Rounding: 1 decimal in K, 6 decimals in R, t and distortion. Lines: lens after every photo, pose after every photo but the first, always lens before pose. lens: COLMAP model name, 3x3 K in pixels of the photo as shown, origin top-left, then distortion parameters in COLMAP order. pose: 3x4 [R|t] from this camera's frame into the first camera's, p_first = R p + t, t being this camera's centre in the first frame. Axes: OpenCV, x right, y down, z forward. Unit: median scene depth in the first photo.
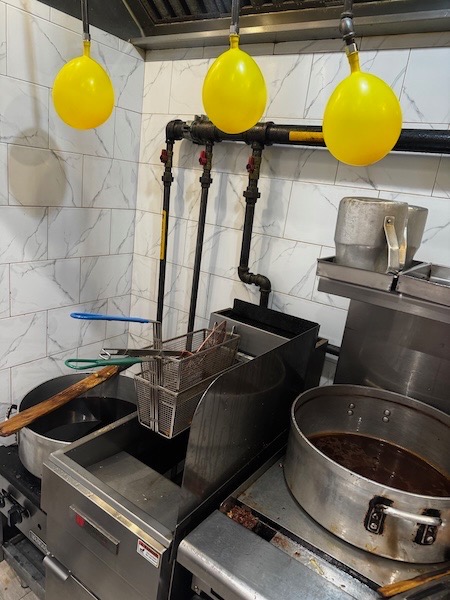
lens RADIAL K [[423.8, 0, 222.6], [0, 423.8, 310.7], [0, 0, 1]] dist [0.001925, -0.057626]
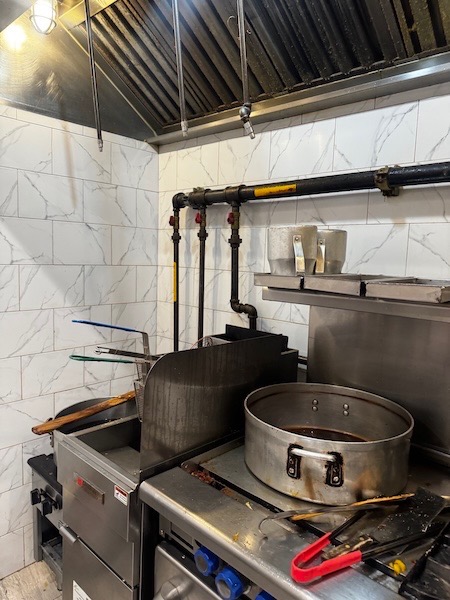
lens RADIAL K [[425.5, 0, 225.0], [0, 425.5, 300.0], [0, 0, 1]] dist [0.005060, -0.075226]
pose [[0.985202, -0.074892, -0.154170, 0.212876], [0.043622, 0.979428, -0.197025, 0.138216], [0.165755, 0.187384, 0.968201, -0.184064]]
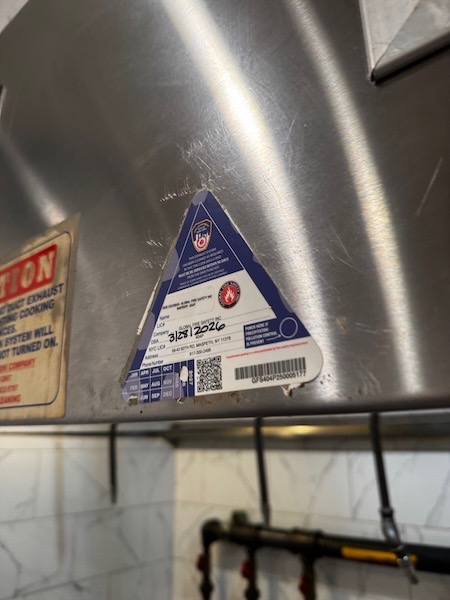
lens RADIAL K [[425.5, 0, 225.0], [0, 425.5, 300.0], [0, 0, 1]] dist [0.005060, -0.075226]
pose [[0.990177, -0.138323, -0.020407, 0.004242], [0.099510, 0.799688, -0.592113, -0.299304], [0.098222, 0.584266, 0.805597, -0.016922]]
